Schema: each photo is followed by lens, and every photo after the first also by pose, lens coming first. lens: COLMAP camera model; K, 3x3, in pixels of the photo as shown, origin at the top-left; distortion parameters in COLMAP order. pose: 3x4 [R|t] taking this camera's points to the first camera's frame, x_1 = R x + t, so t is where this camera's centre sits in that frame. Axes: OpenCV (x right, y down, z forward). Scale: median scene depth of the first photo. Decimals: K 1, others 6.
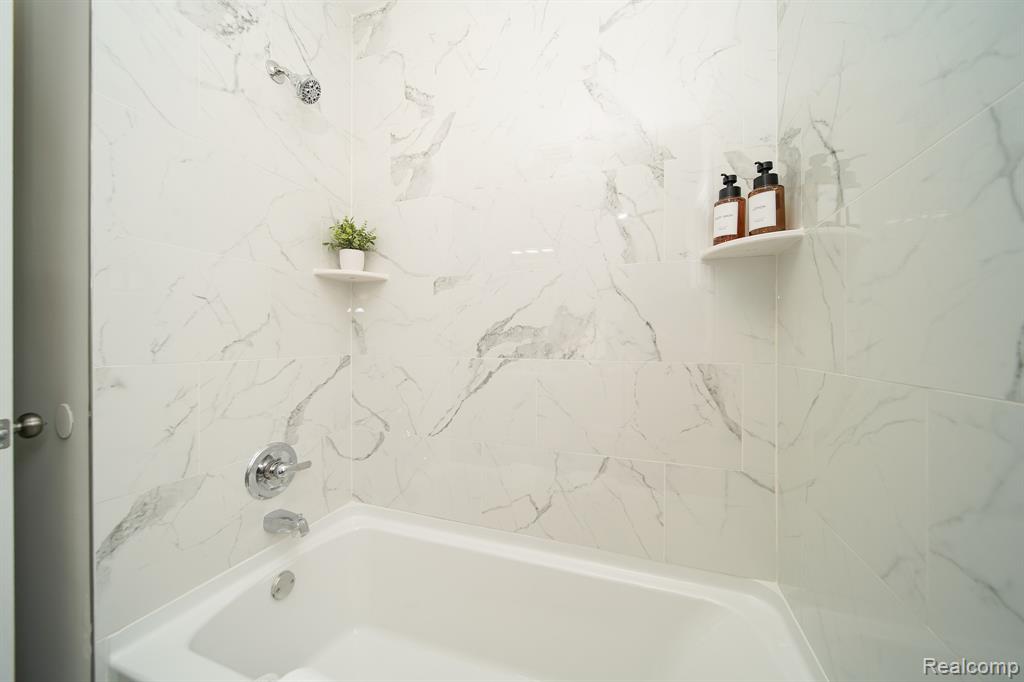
lens RADIAL K [[361.6, 0, 513.1], [0, 361.6, 342.1], [0, 0, 1]] dist [0.000588, -0.001315]
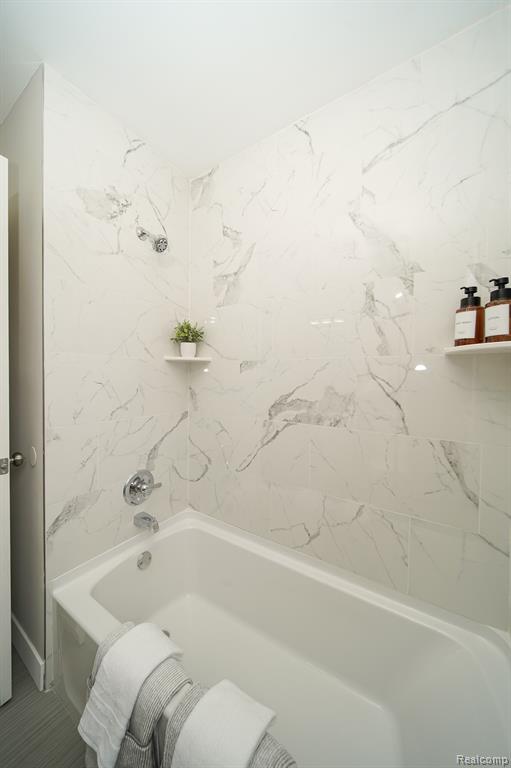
lens RADIAL K [[273.3, 0, 254.9], [0, 273.3, 380.7], [0, 0, 1]] dist [-0.000250, -0.000090]
pose [[0.971031, 0.012254, -0.238640, 0.112307], [-0.008713, 0.999836, 0.015888, -0.140057], [0.238796, -0.013348, 0.970978, -0.040052]]
